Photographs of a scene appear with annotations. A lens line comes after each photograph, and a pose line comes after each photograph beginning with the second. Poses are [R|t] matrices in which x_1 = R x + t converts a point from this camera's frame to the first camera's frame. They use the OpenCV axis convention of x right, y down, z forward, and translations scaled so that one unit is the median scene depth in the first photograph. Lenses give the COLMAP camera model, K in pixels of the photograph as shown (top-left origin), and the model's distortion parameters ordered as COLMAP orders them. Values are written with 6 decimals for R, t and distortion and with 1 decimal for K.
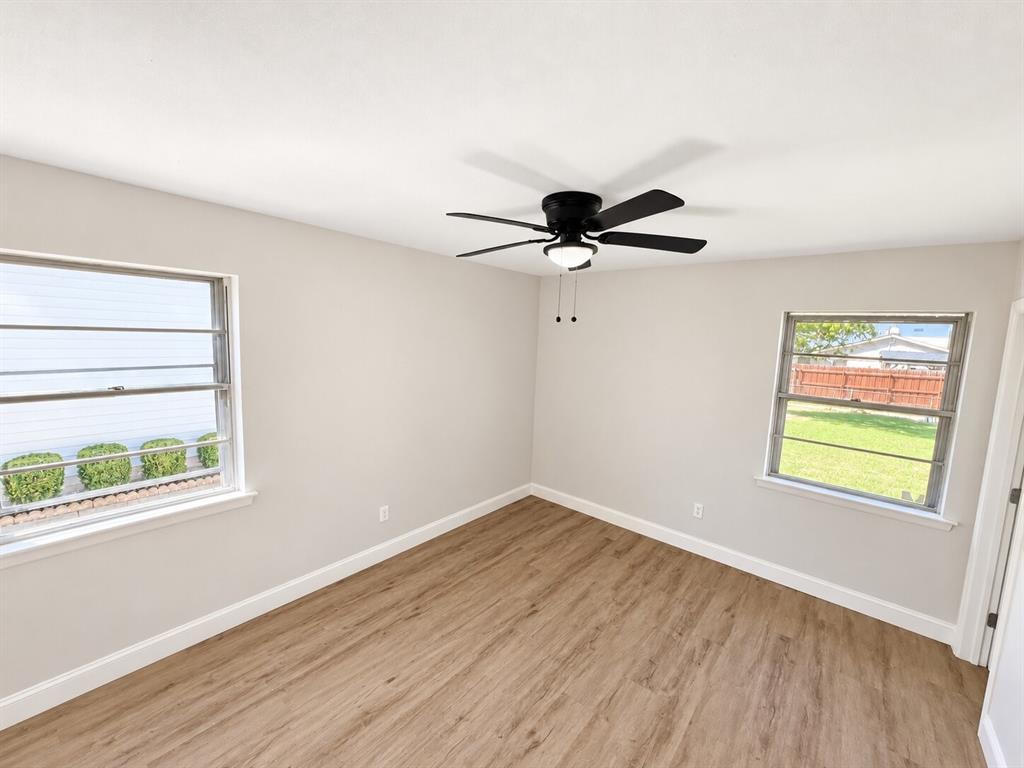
lens RADIAL K [[410.8, 0, 512.0], [0, 410.8, 384.0], [0, 0, 1]] dist [0.000488, 0.000198]
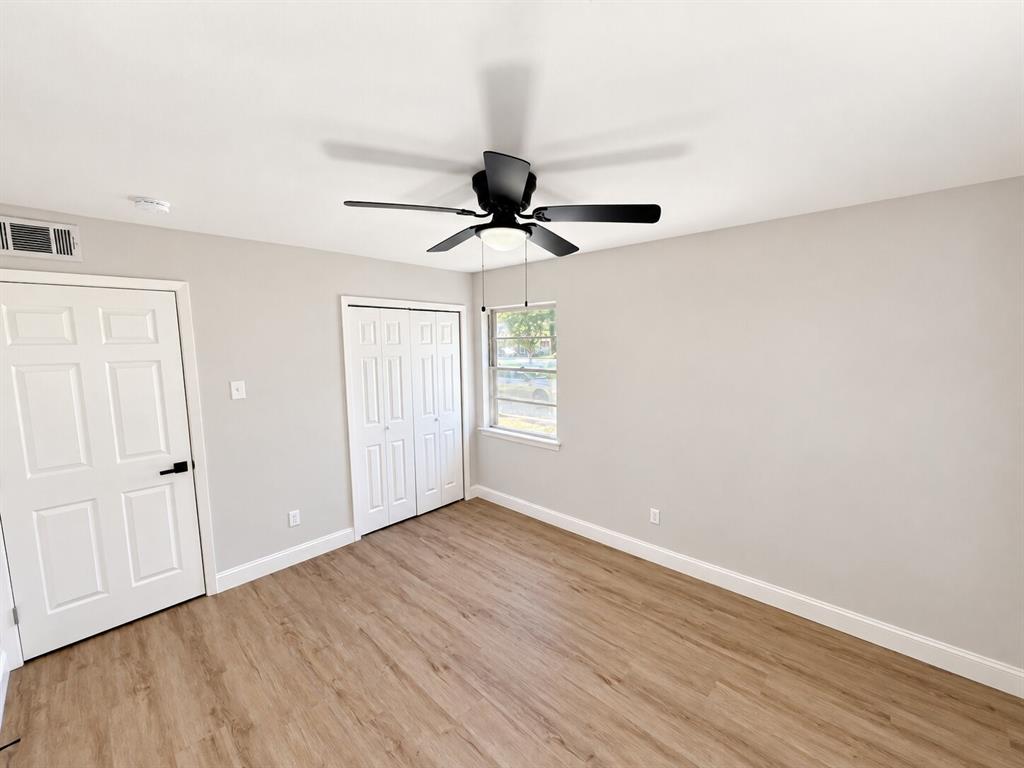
lens RADIAL K [[410.8, 0, 512.0], [0, 410.8, 384.0], [0, 0, 1]] dist [0.000488, 0.000198]
pose [[-0.044331, 0.069150, -0.996621, 0.810759], [-0.105216, 0.991730, 0.073491, -0.040093], [0.993461, 0.108119, -0.036689, 0.805614]]
